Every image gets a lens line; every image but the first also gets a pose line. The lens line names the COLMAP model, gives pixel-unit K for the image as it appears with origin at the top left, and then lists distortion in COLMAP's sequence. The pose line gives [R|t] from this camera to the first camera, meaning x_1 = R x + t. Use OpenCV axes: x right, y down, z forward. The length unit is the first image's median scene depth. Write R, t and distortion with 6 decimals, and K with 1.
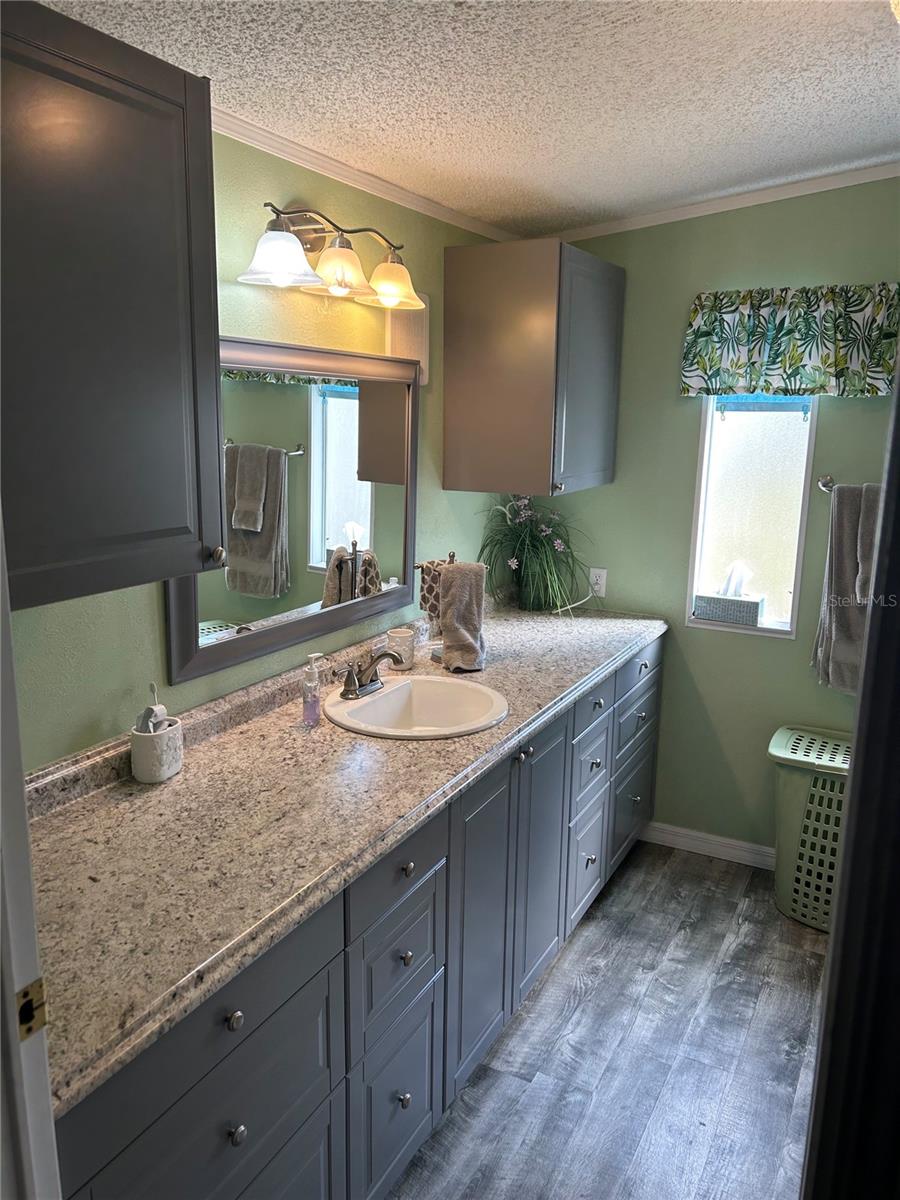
lens RADIAL K [[906.5, 0, 450.0], [0, 906.5, 600.0], [0, 0, 1]] dist [0.074585, -0.085838]
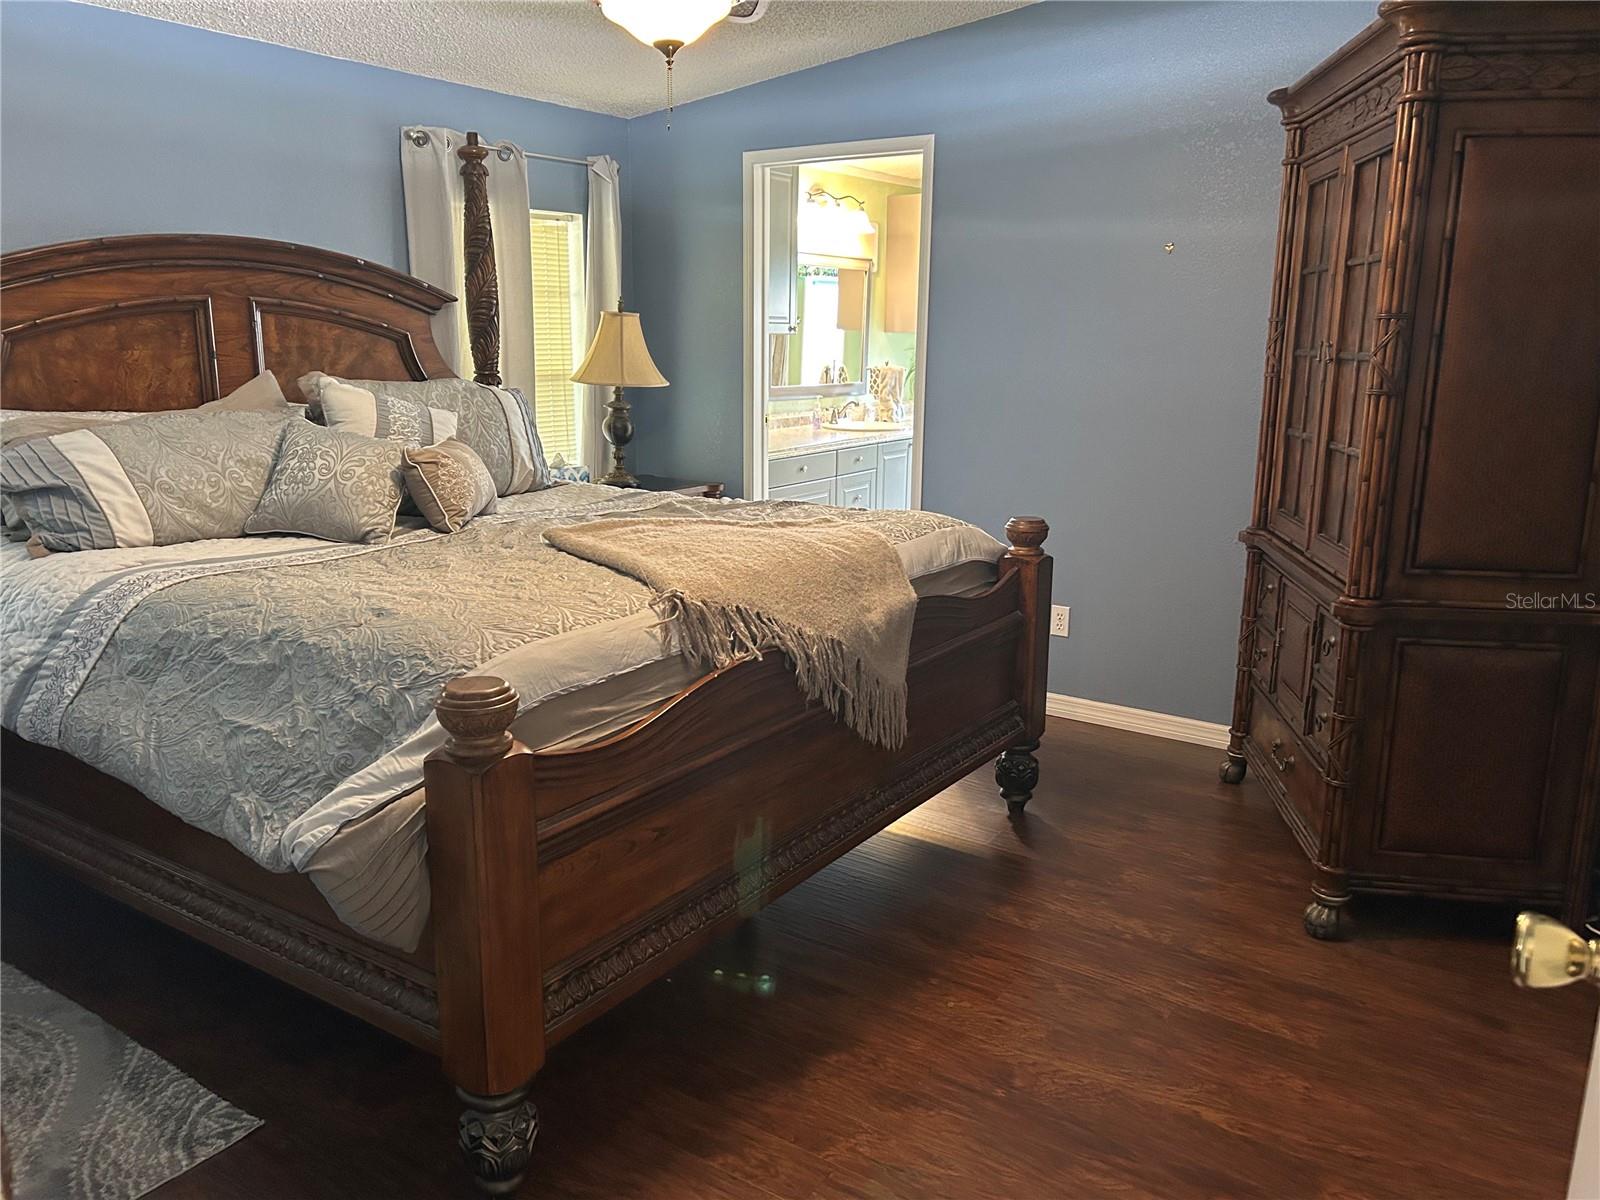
lens RADIAL K [[1214.1, 0, 797.0], [0, 1214.1, 631.7], [0, 0, 1]] dist [0.043149, -0.051466]
pose [[0.994856, 0.026859, -0.097673, 0.078721], [-0.023662, 0.999150, 0.033753, 0.428873], [0.098497, -0.031268, 0.994646, -1.562648]]
